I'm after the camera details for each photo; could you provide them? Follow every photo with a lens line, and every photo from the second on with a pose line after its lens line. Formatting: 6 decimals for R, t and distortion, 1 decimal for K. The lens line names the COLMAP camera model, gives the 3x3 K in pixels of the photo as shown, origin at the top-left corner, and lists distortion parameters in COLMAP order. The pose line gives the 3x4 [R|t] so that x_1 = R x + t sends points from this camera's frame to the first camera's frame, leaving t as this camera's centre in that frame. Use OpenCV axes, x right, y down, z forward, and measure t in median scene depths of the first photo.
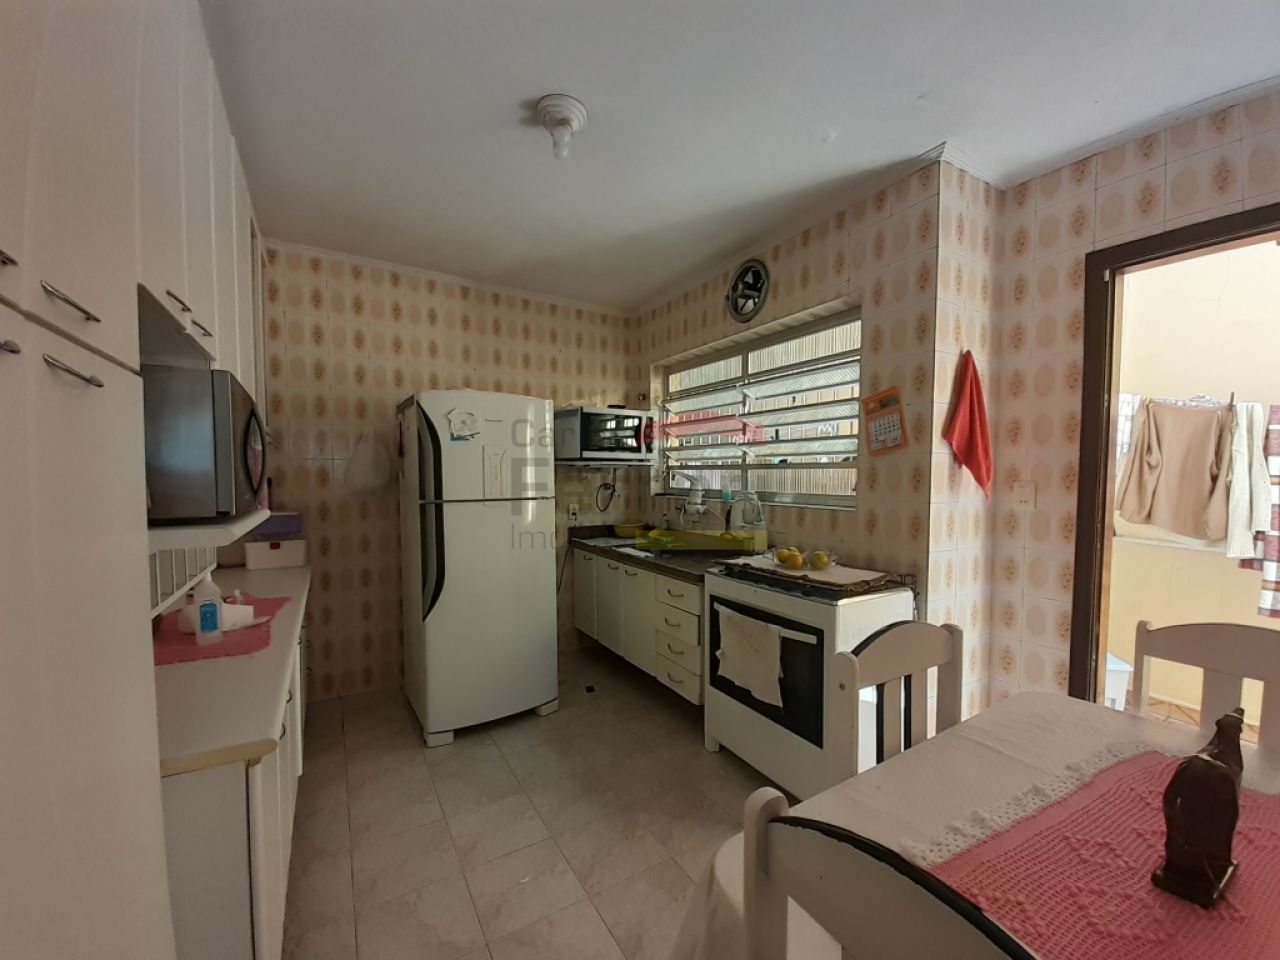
lens RADIAL K [[514.7, 0, 652.6], [0, 514.7, 498.7], [0, 0, 1]] dist [0.026155, -0.019432]
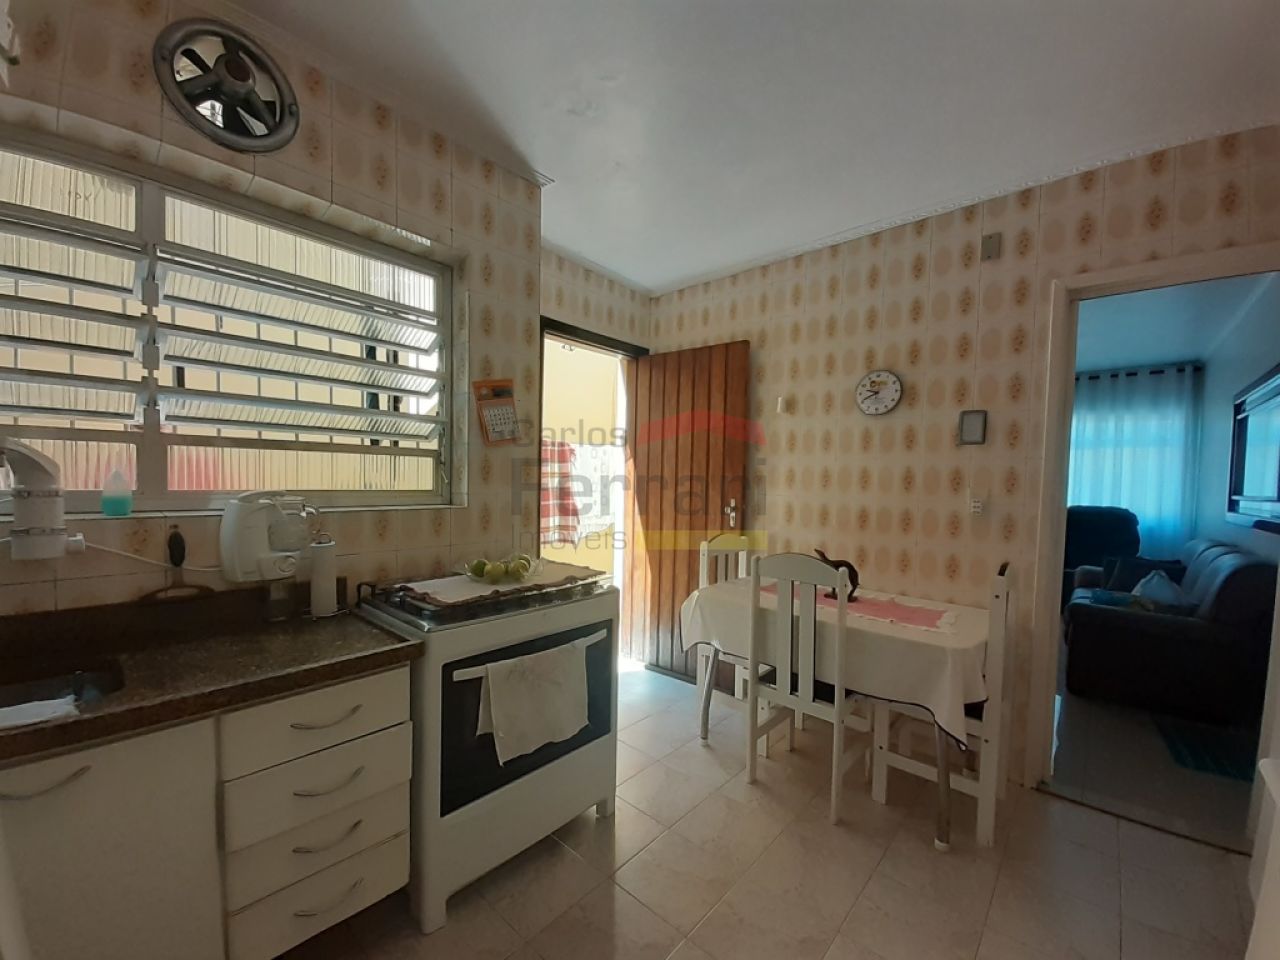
lens RADIAL K [[514.7, 0, 652.6], [0, 514.7, 498.7], [0, 0, 1]] dist [0.026155, -0.019432]
pose [[-0.305011, -0.051163, 0.950974, -0.509816], [0.018594, 0.998046, 0.059659, -0.036447], [-0.952167, 0.035879, -0.303463, 0.930043]]
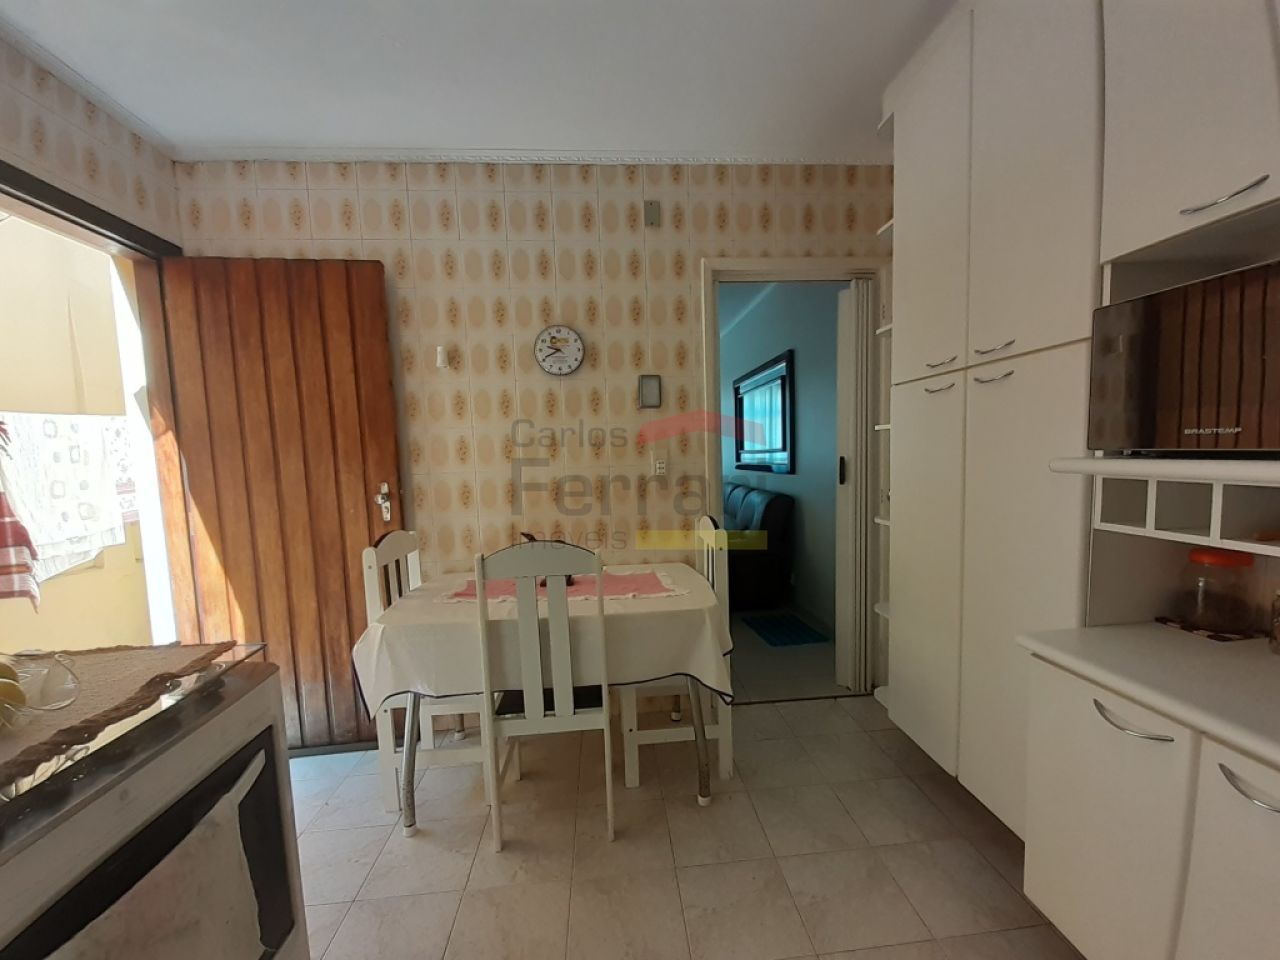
lens RADIAL K [[508.9, 0, 657.9], [0, 508.9, 497.1], [0, 0, 1]] dist [0.030744, -0.018775]
pose [[-0.898591, -0.009913, 0.438676, -0.207330], [0.052621, 0.990095, 0.130164, -0.025578], [-0.435621, 0.140048, -0.889169, 0.962538]]
